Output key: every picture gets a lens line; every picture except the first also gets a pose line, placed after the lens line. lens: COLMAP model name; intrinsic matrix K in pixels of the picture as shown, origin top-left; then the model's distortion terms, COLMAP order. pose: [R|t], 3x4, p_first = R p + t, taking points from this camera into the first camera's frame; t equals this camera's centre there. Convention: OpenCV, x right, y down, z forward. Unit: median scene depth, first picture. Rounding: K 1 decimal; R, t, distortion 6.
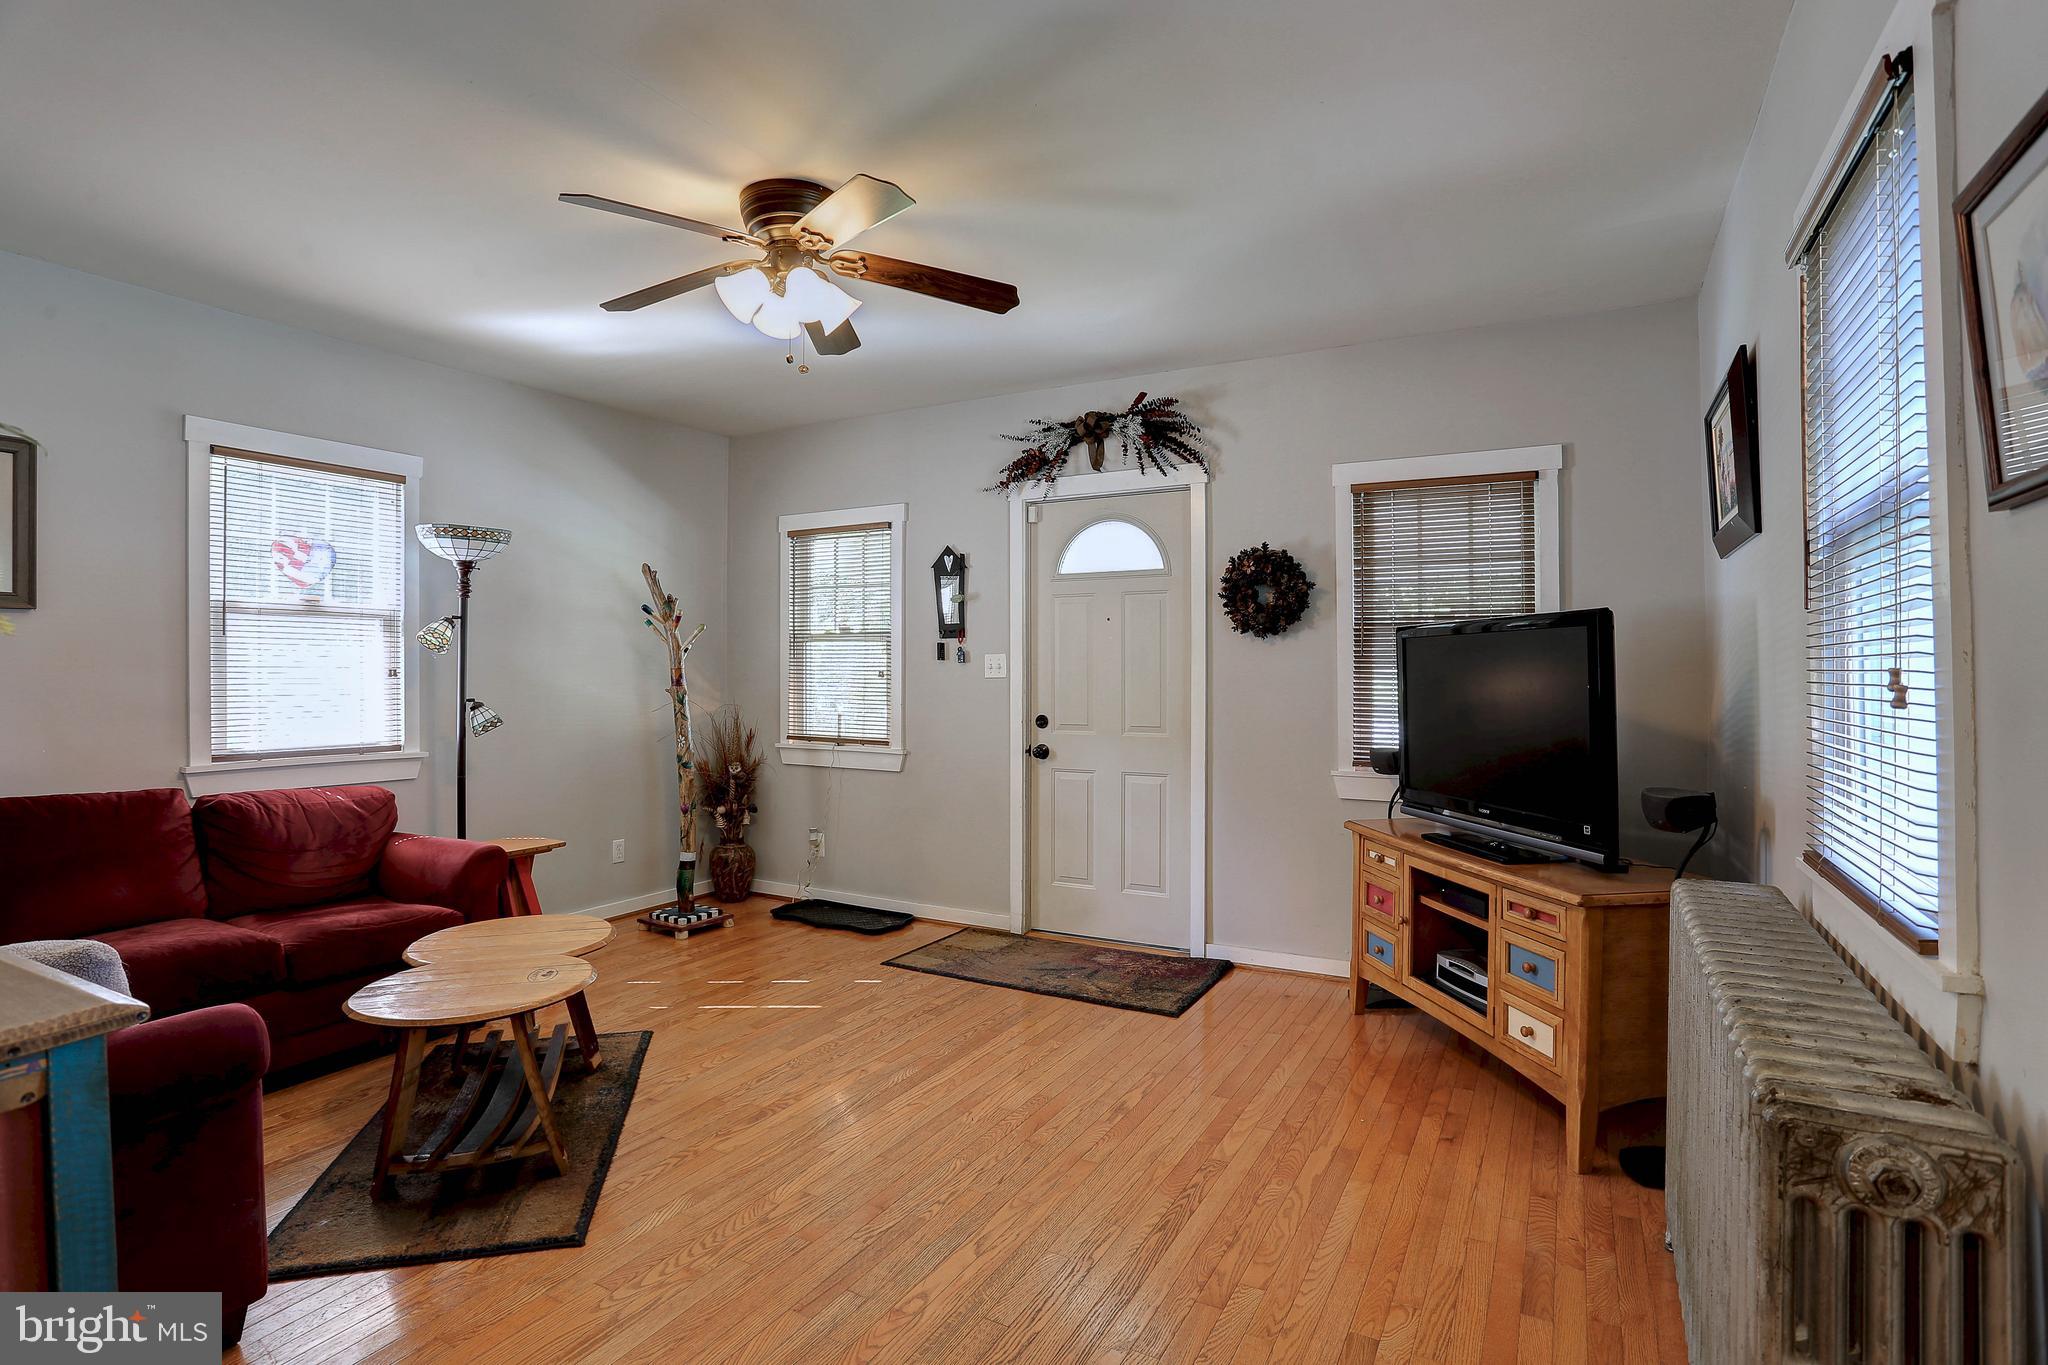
lens RADIAL K [[1015.6, 0, 1017.7], [0, 1015.6, 663.2], [0, 0, 1]] dist [-0.061236, 0.027701]
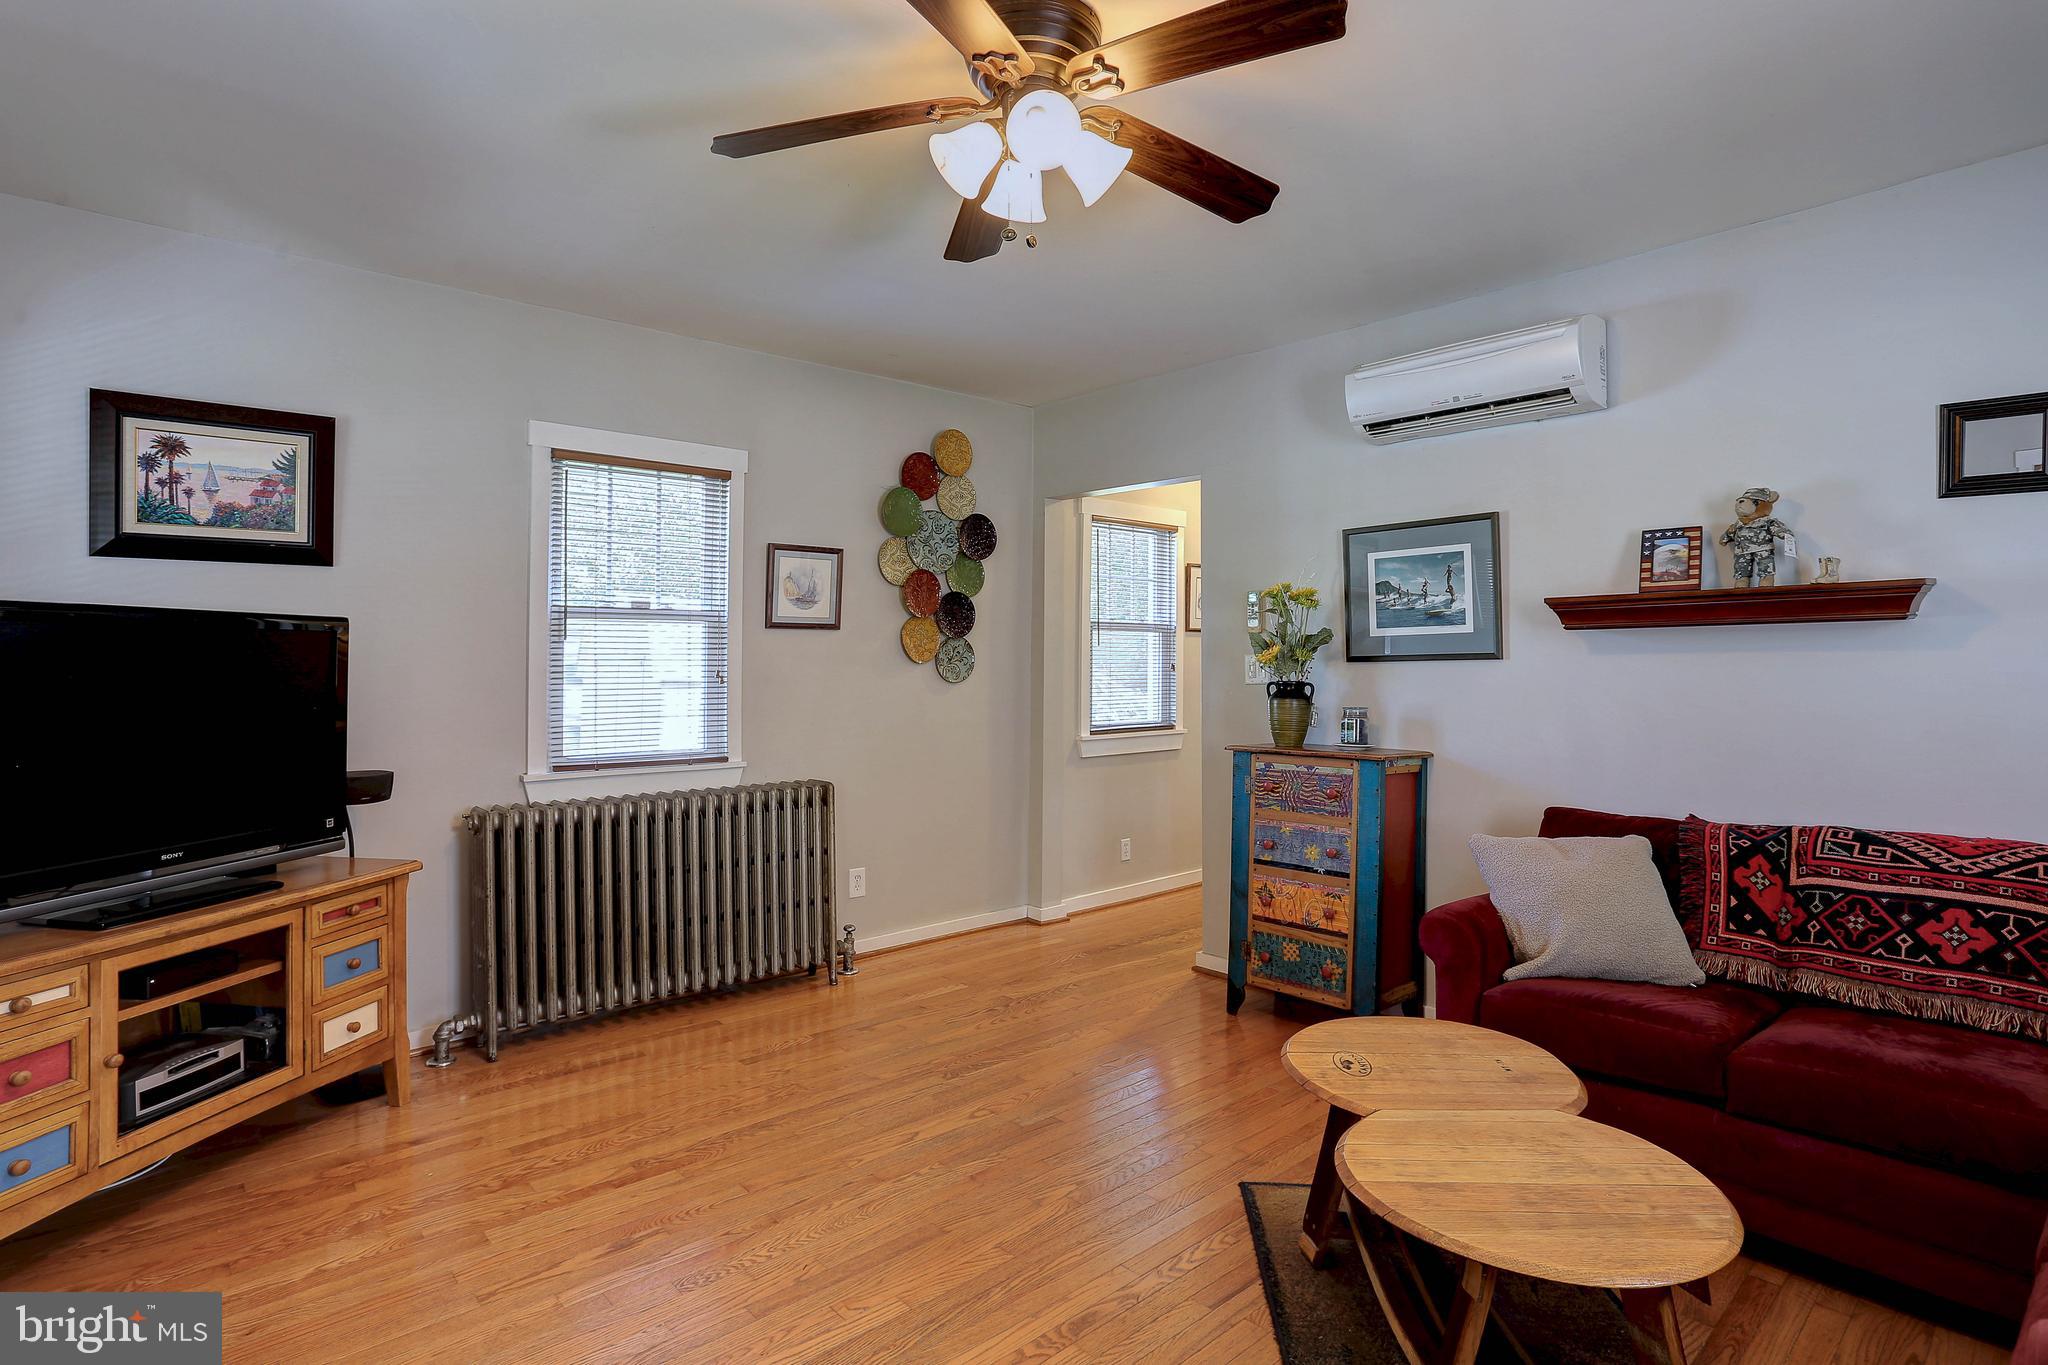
lens RADIAL K [[1015.6, 0, 1017.7], [0, 1015.6, 663.2], [0, 0, 1]] dist [-0.061236, 0.027701]
pose [[-0.946381, 0.005354, 0.323009, -0.469055], [0.002568, 0.999956, -0.009052, 0.007920], [-0.323043, -0.007737, -0.946353, 1.771409]]
